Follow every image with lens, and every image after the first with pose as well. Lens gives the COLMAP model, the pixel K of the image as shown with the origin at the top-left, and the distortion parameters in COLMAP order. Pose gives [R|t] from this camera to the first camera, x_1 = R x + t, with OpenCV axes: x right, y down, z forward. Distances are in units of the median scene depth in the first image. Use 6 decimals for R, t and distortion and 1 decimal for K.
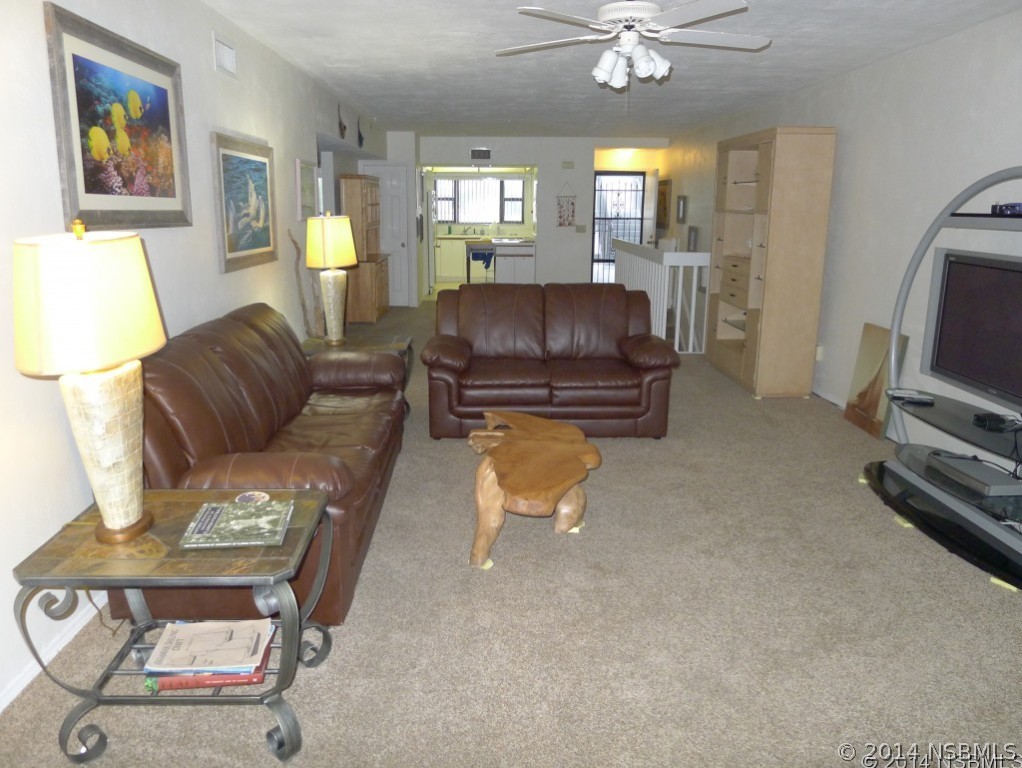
lens RADIAL K [[739.8, 0, 503.8], [0, 739.8, 386.1], [0, 0, 1]] dist [-0.046213, 0.017081]
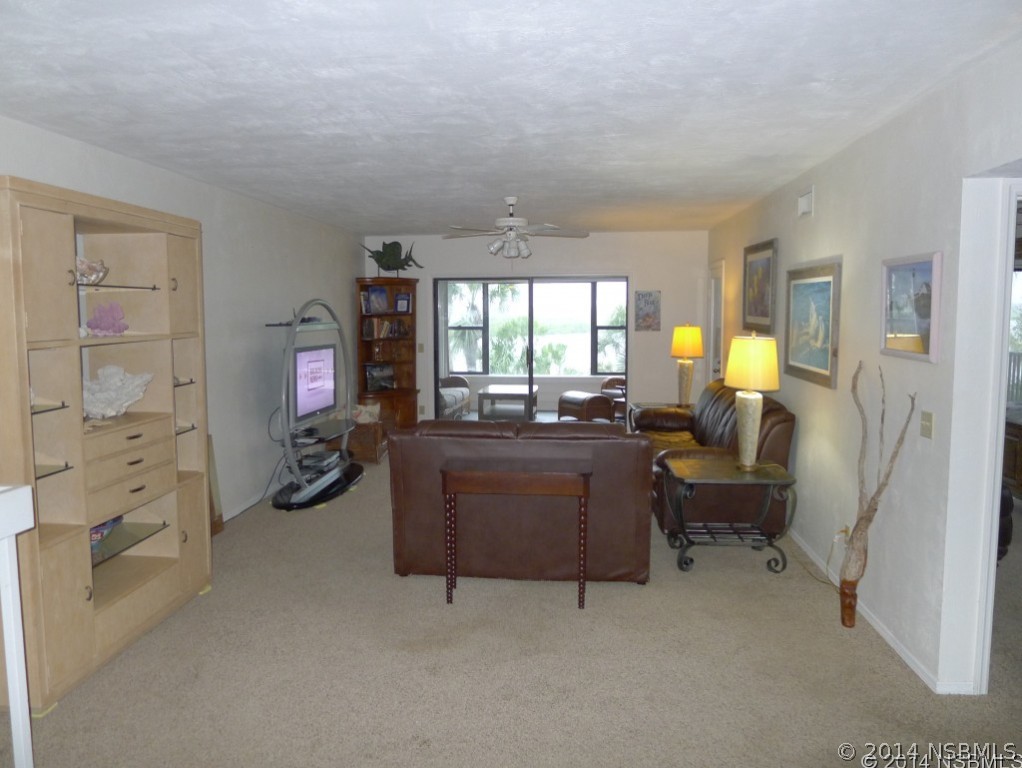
lens RADIAL K [[739.8, 0, 507.3], [0, 739.8, 376.8], [0, 0, 1]] dist [-0.046213, 0.017081]
pose [[-0.993972, -0.014462, 0.108677, -0.023754], [0.021644, 0.945869, 0.323827, -0.526214], [-0.107477, 0.324227, -0.939854, 2.059083]]
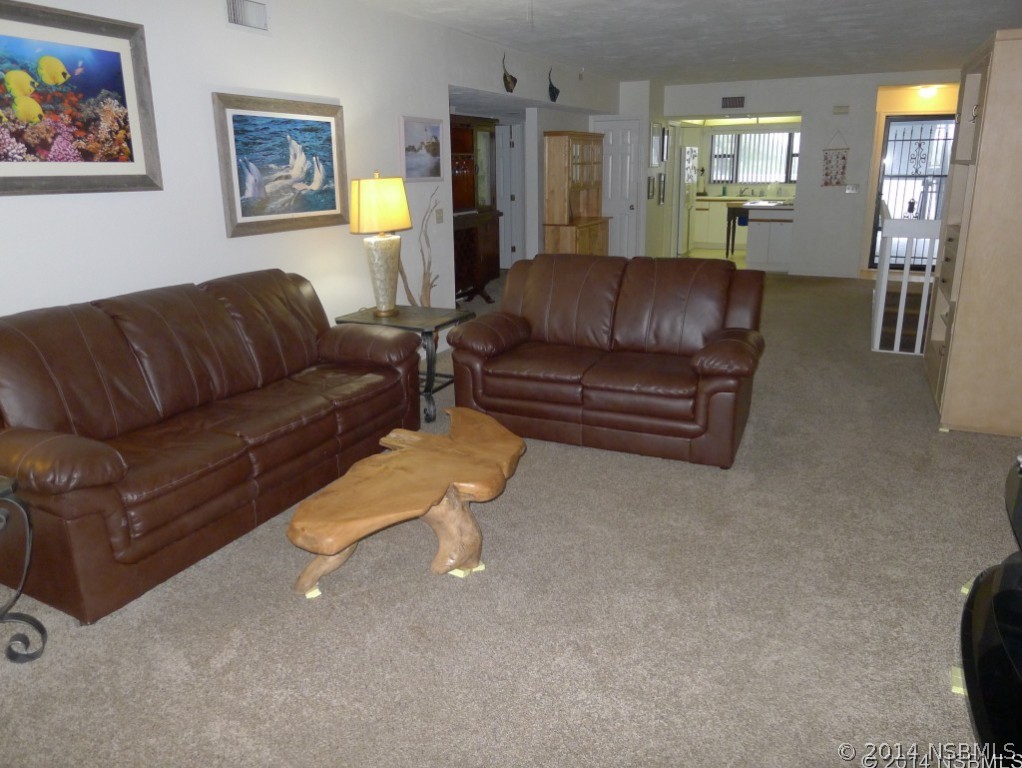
lens RADIAL K [[739.8, 0, 503.1], [0, 739.8, 383.8], [0, 0, 1]] dist [-0.046213, 0.017081]
pose [[0.888227, 0.107297, -0.446699, 0.364748], [-0.086265, 0.994001, 0.067226, -0.049977], [0.451232, -0.021177, 0.892155, 0.249103]]
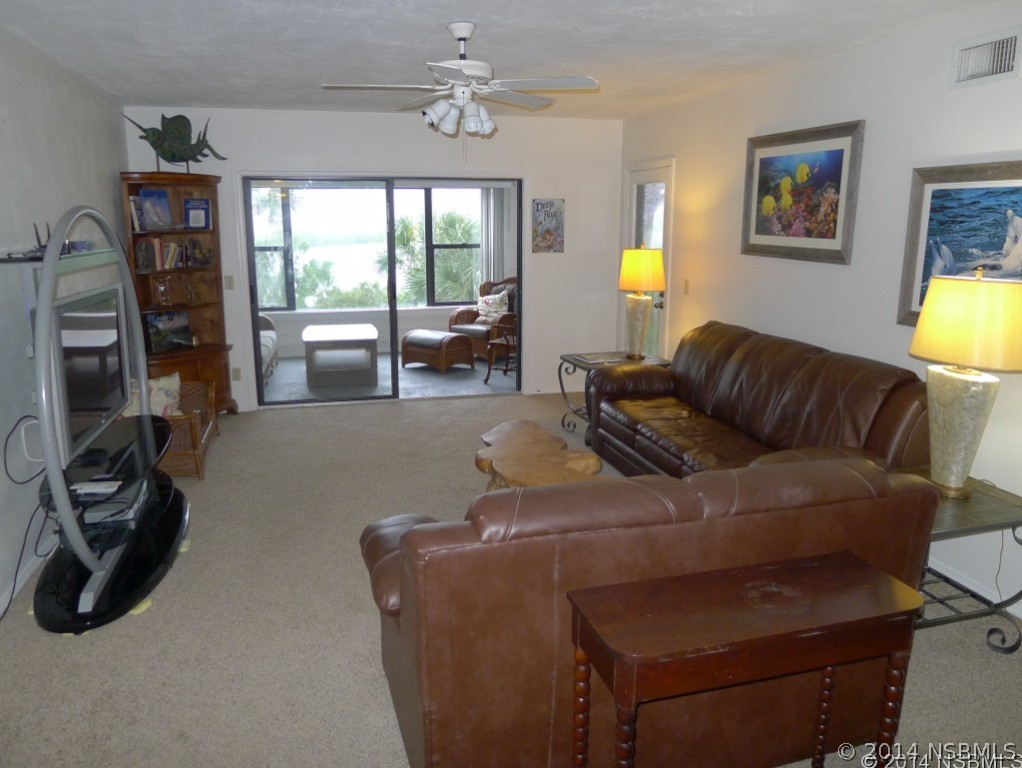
lens RADIAL K [[739.8, 0, 503.8], [0, 739.8, 379.8], [0, 0, 1]] dist [-0.046213, 0.017081]
pose [[-0.971298, 0.041802, -0.234164, 0.269029], [-0.064164, 0.901899, 0.427154, -0.395595], [0.229048, 0.429919, -0.873331, 1.517306]]
